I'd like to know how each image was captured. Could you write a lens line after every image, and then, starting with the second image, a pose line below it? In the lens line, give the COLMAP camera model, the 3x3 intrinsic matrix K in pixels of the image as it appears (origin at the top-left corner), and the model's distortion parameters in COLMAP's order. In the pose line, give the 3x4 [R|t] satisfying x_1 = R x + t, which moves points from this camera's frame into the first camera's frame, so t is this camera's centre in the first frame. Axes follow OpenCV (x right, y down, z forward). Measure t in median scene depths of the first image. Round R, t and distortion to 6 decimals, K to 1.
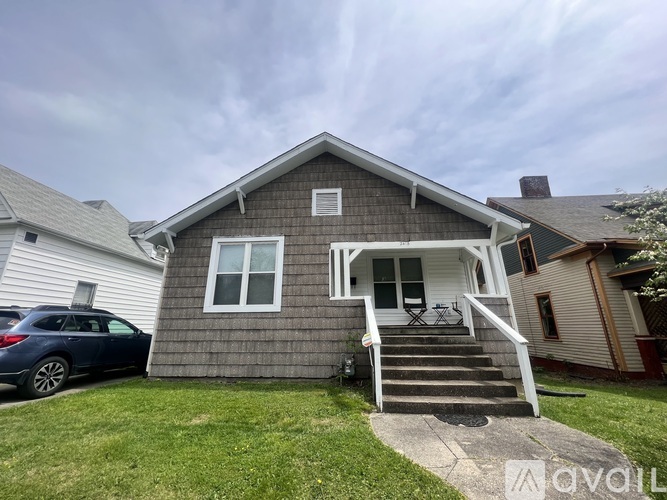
lens RADIAL K [[267.4, 0, 332.3], [0, 267.4, 249.8], [0, 0, 1]] dist [-0.000794, 0.000252]
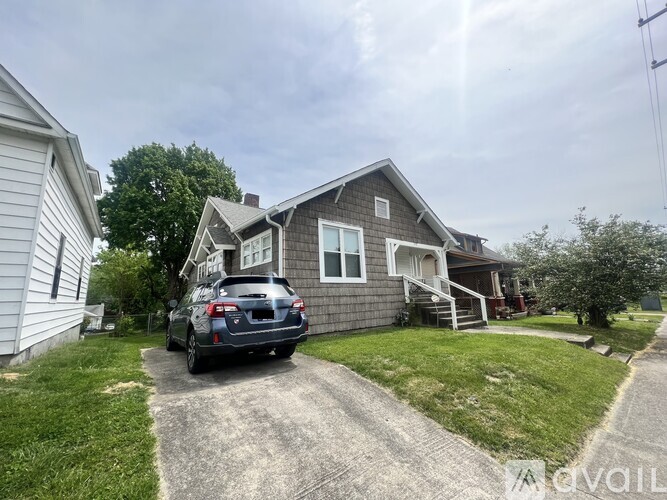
lens RADIAL K [[267.4, 0, 328.0], [0, 267.4, 249.1], [0, 0, 1]] dist [-0.000794, 0.000252]
pose [[0.750364, 0.101522, 0.653183, -1.242668], [-0.163783, 0.985878, 0.034919, 0.037587], [-0.640414, -0.133182, 0.756395, 0.084813]]
